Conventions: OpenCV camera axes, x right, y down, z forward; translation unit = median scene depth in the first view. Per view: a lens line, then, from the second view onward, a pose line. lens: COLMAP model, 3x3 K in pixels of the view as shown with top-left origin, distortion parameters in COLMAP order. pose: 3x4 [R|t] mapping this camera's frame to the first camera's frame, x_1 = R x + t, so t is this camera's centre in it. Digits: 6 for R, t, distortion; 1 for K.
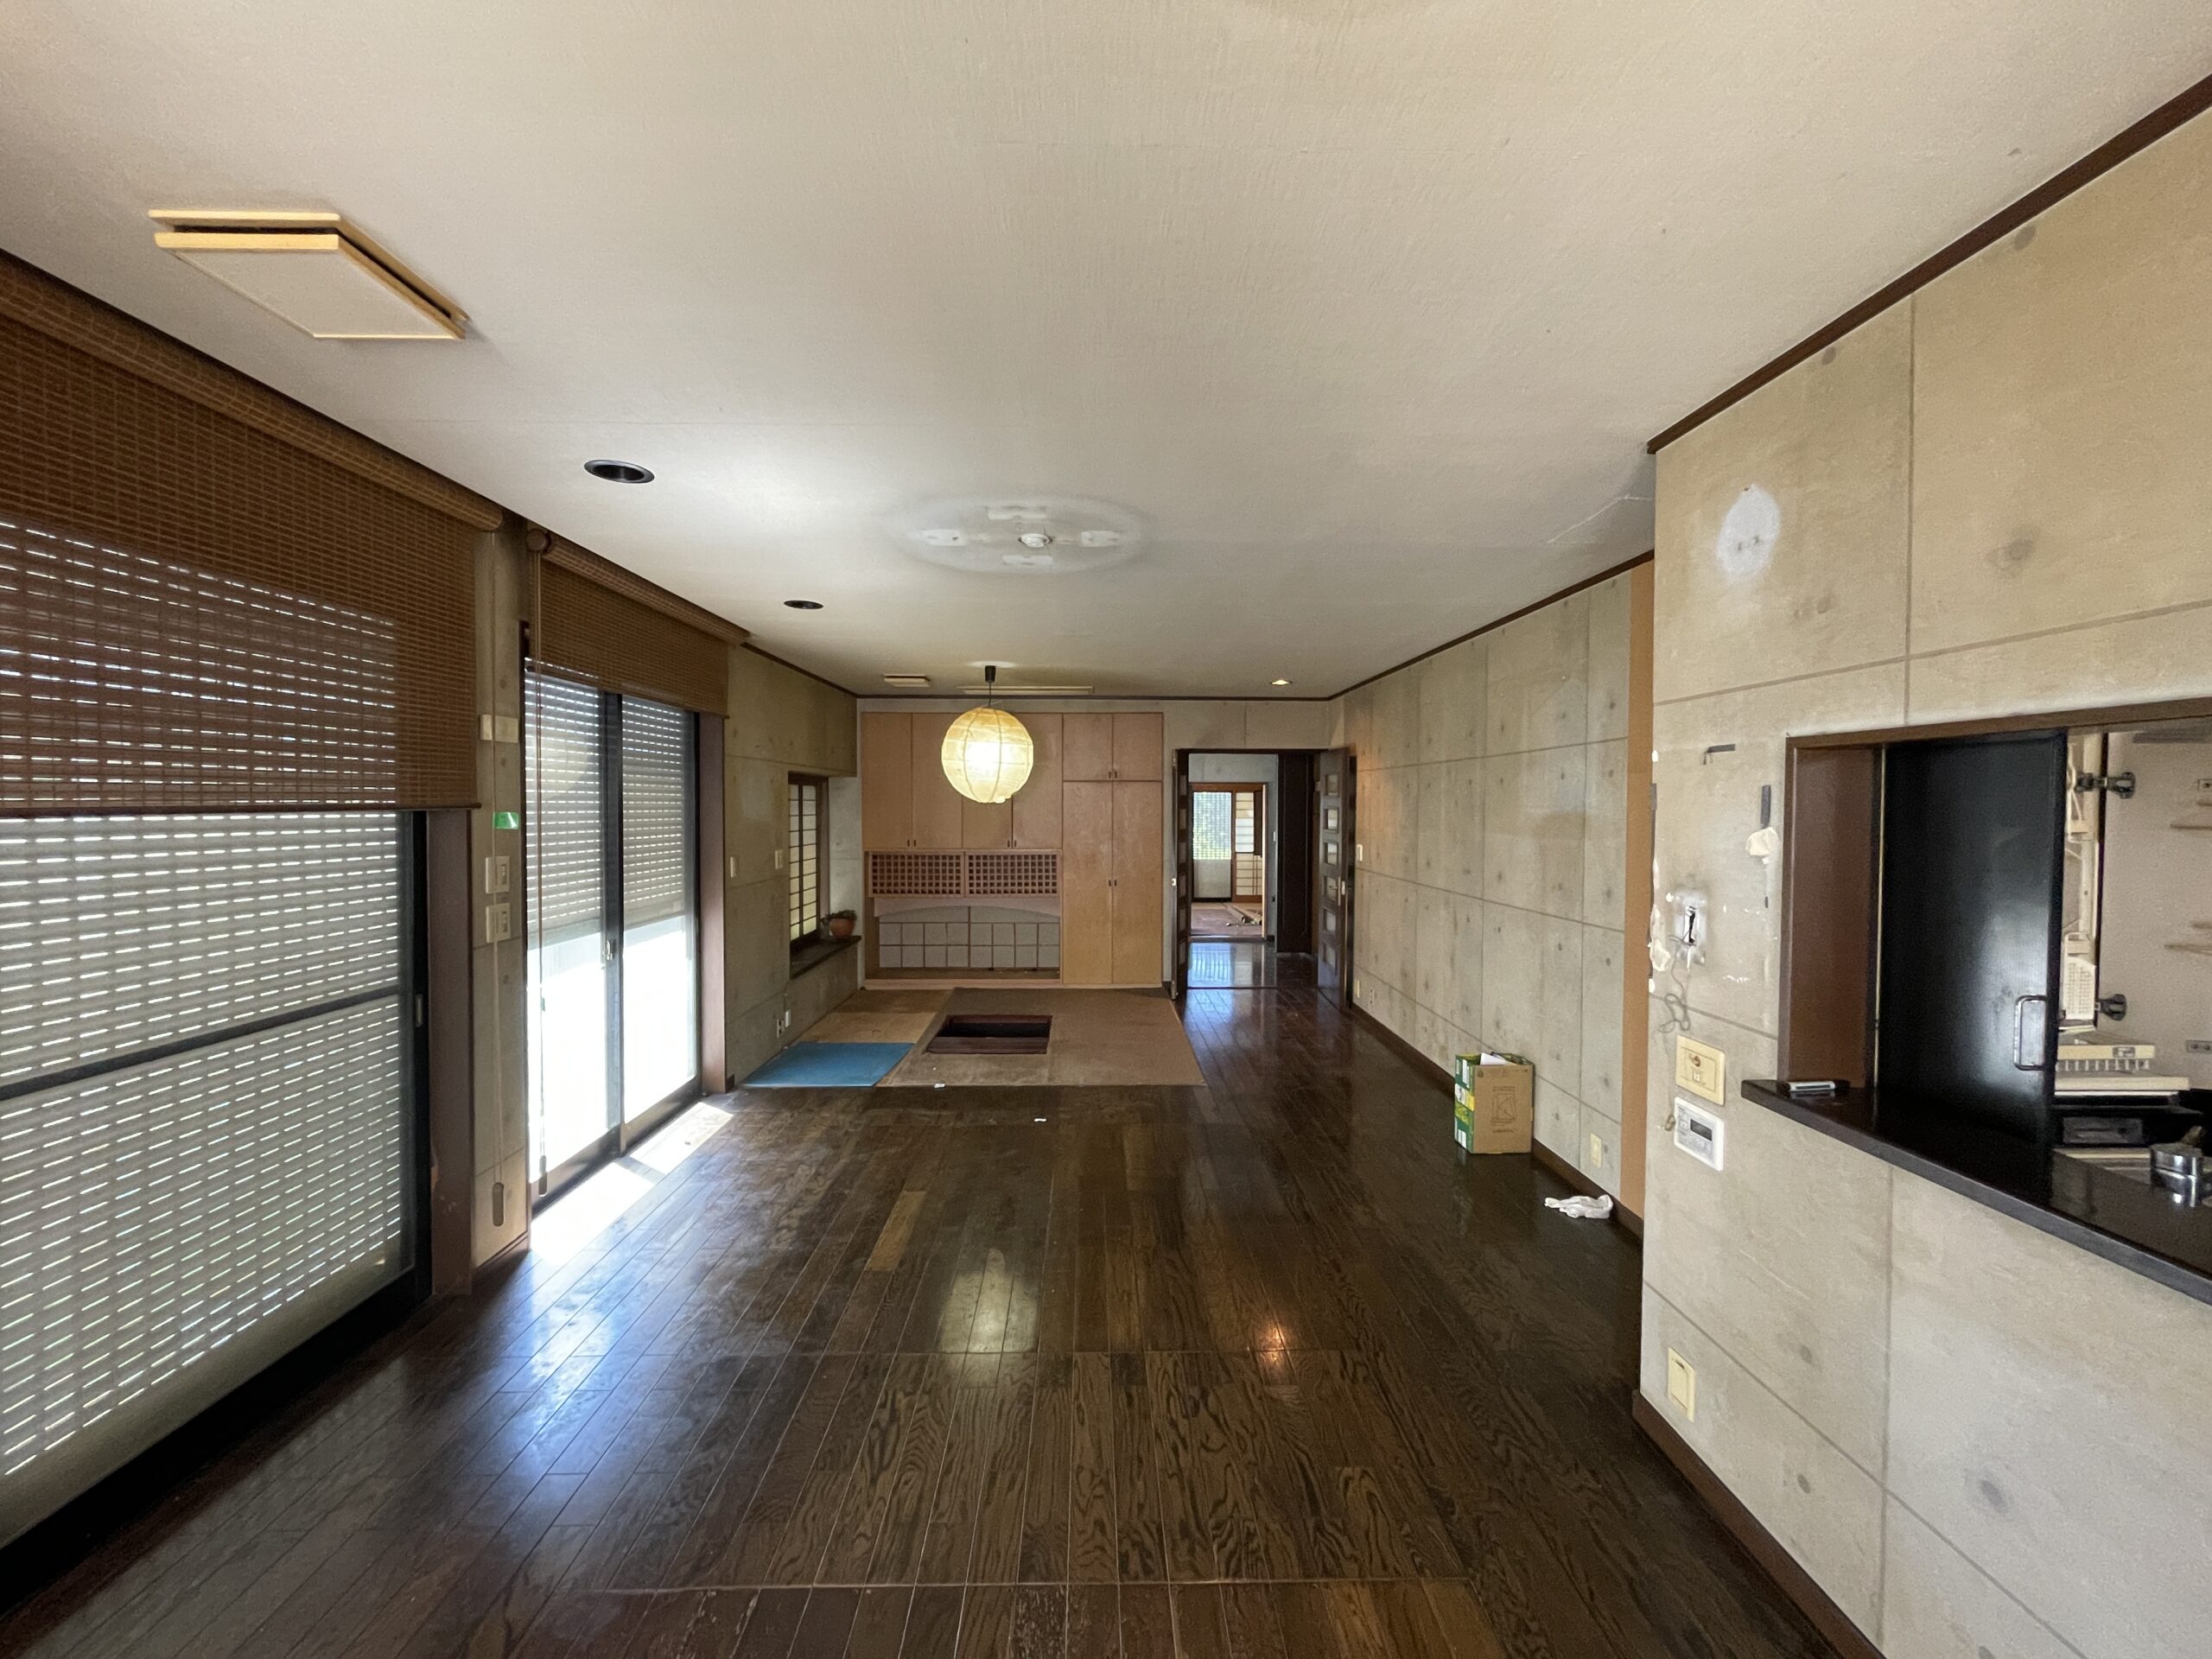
lens RADIAL K [[895.9, 0, 1105.4], [0, 895.9, 825.8], [0, 0, 1]] dist [-0.001171, -0.000344]
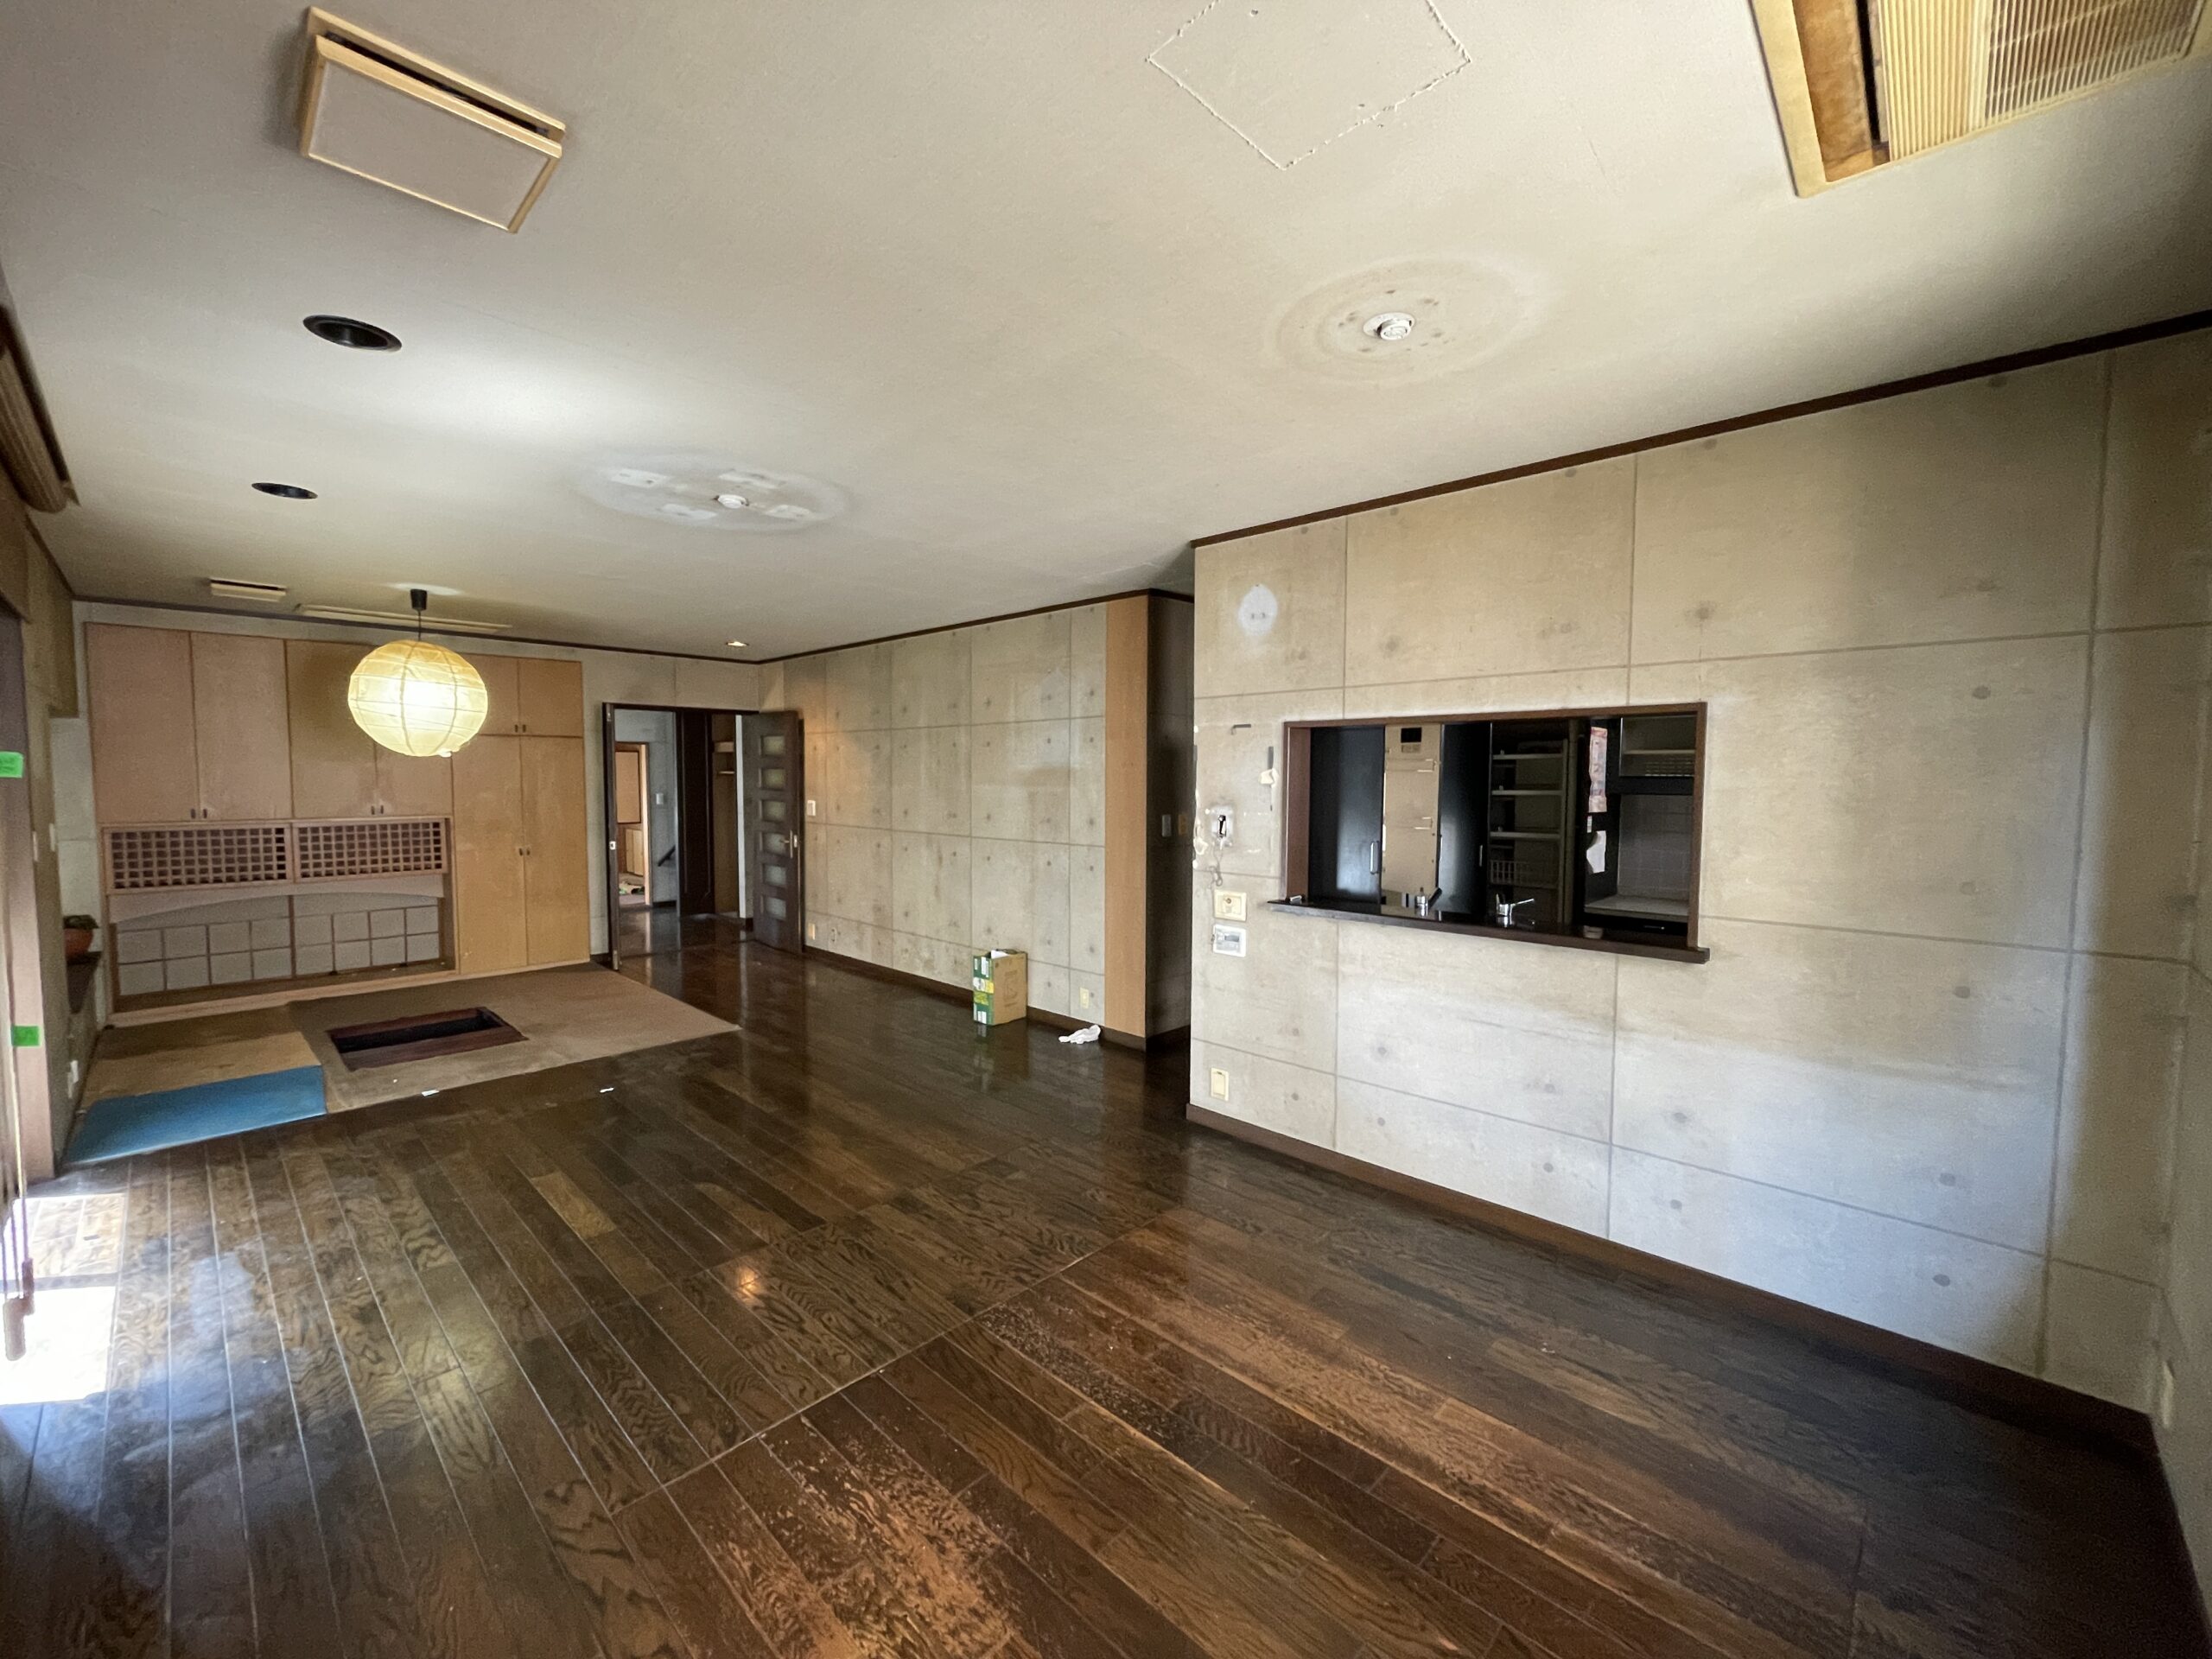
lens RADIAL K [[895.9, 0, 1105.4], [0, 895.9, 825.8], [0, 0, 1]] dist [-0.001171, -0.000344]
pose [[0.704085, -0.040527, 0.708958, -0.396485], [0.014438, 0.998981, 0.042767, 0.016815], [-0.709968, -0.019875, 0.703953, -0.042495]]
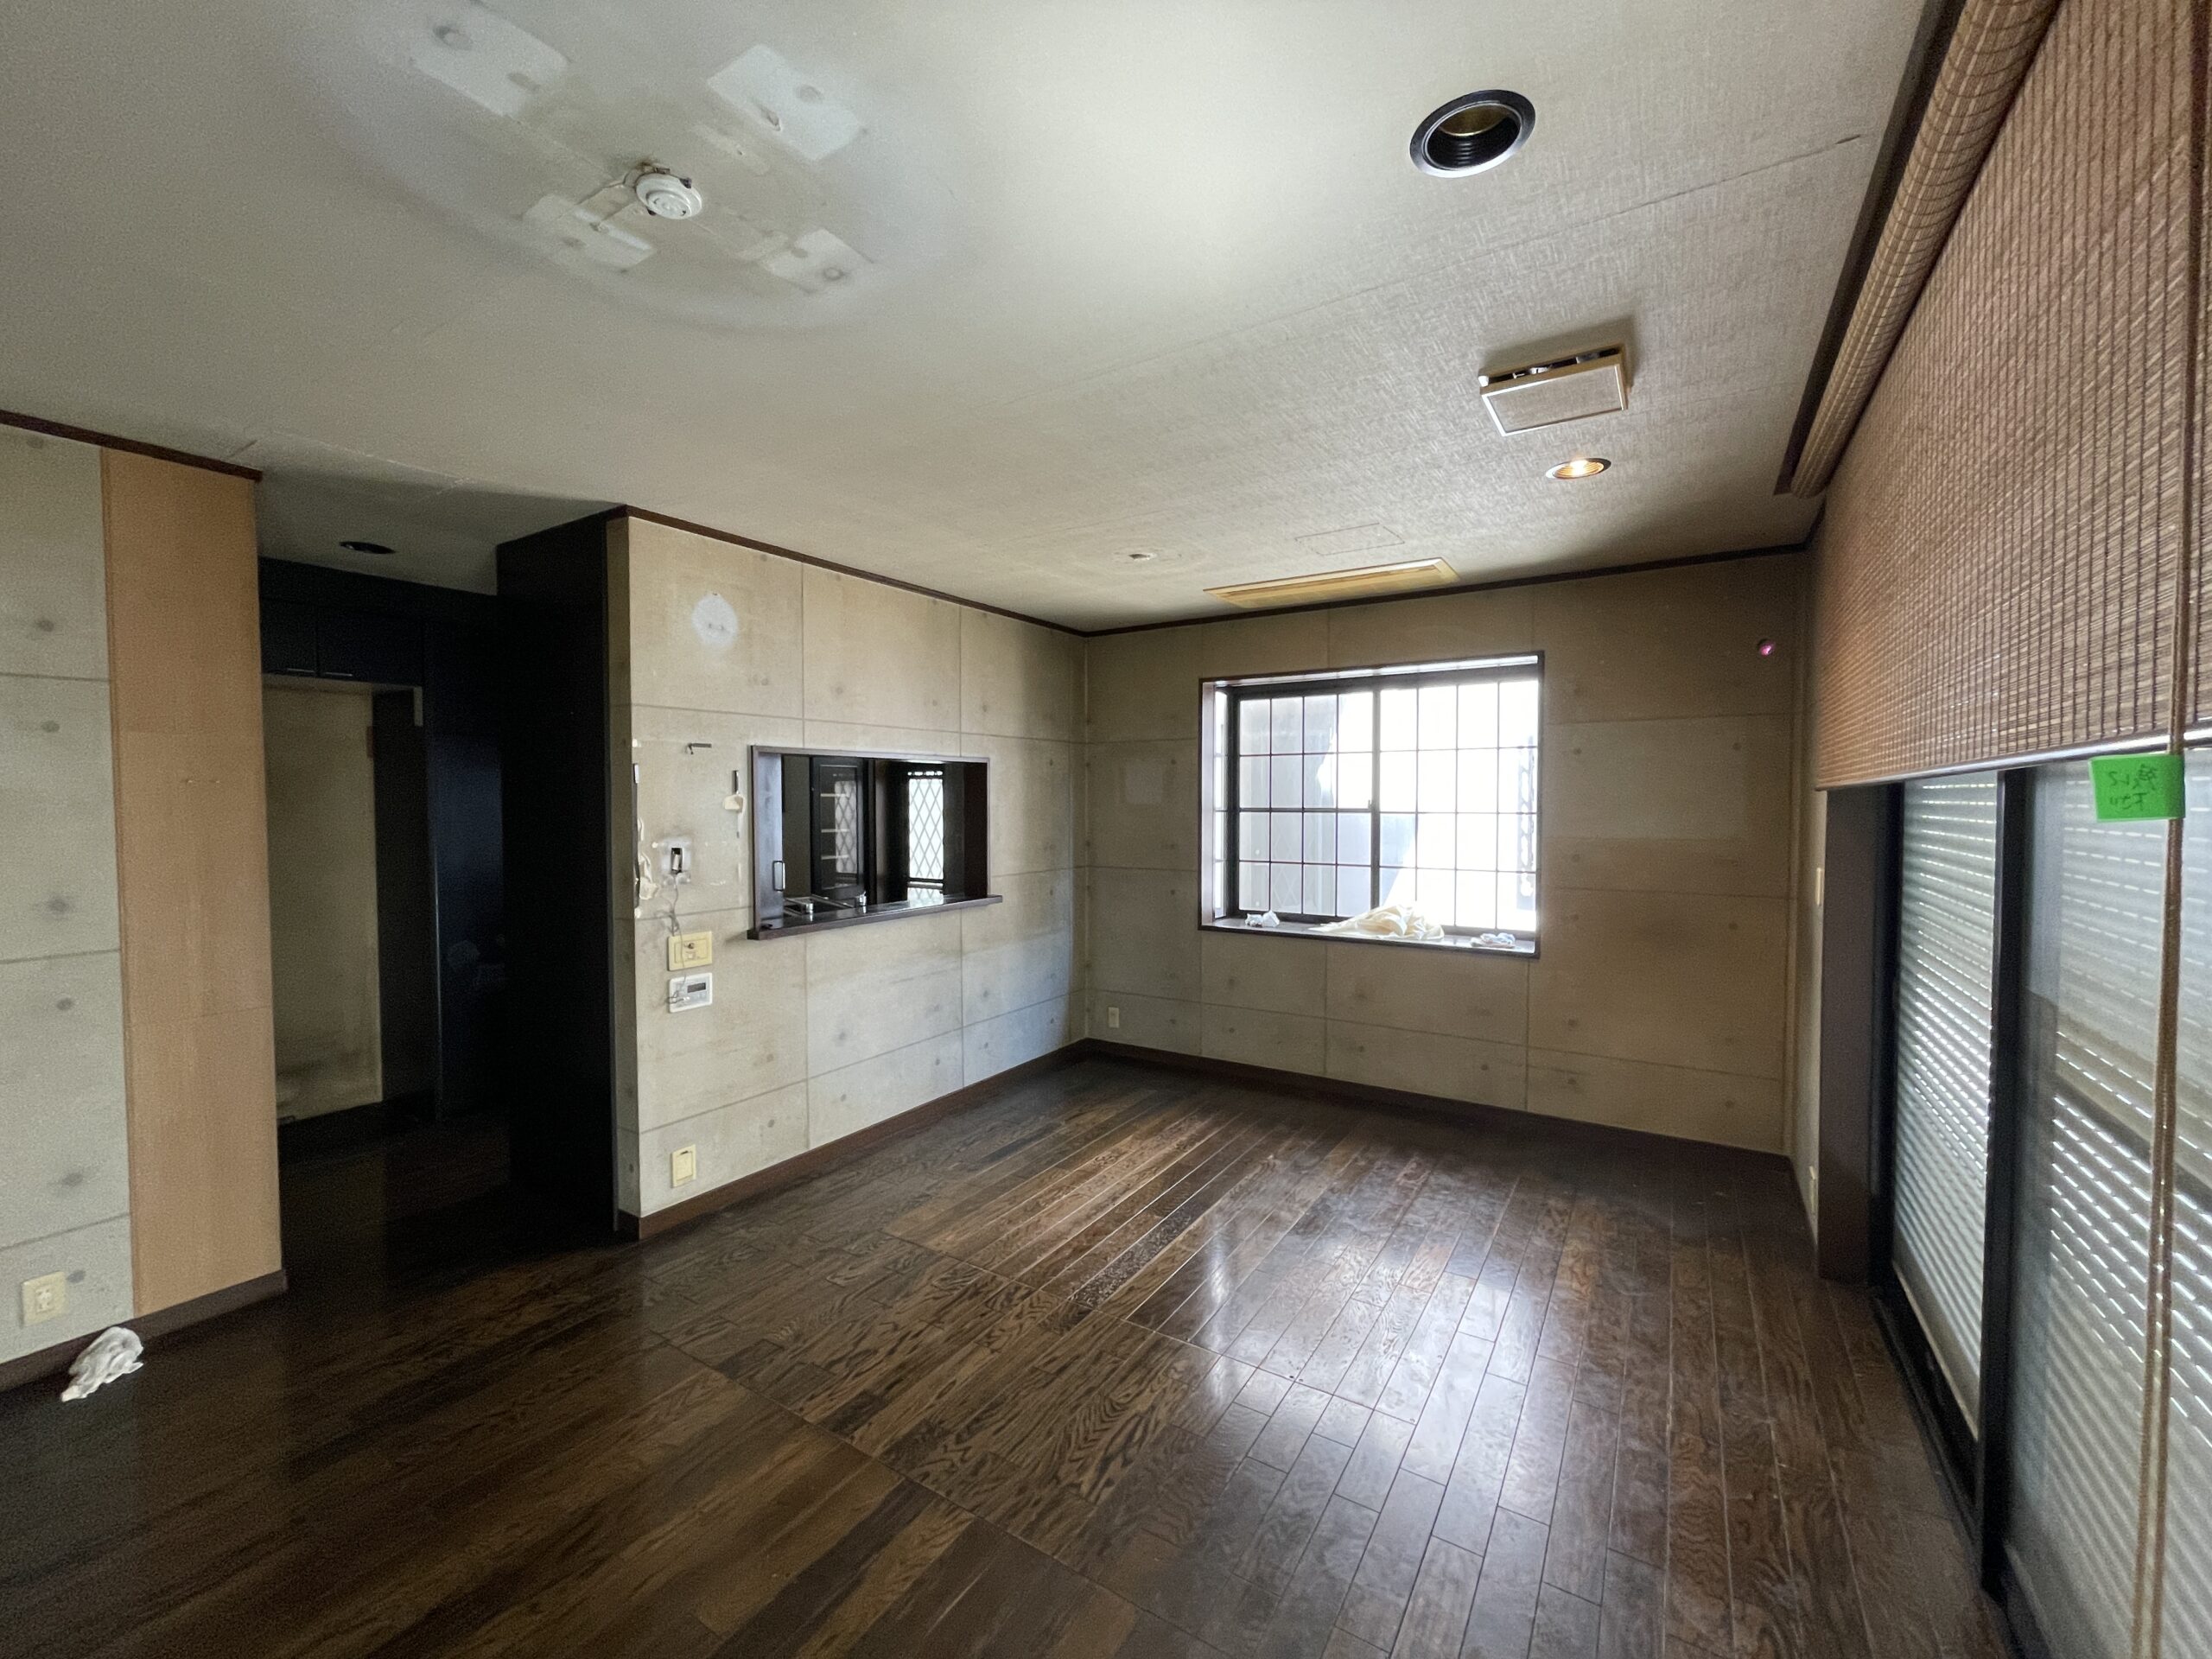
lens RADIAL K [[895.9, 0, 1105.4], [0, 895.9, 825.8], [0, 0, 1]] dist [-0.001171, -0.000344]
pose [[-0.832724, -0.018248, 0.553388, -0.401634], [0.012035, 0.998624, 0.051039, -0.007452], [-0.553558, 0.049161, -0.831359, 0.958591]]
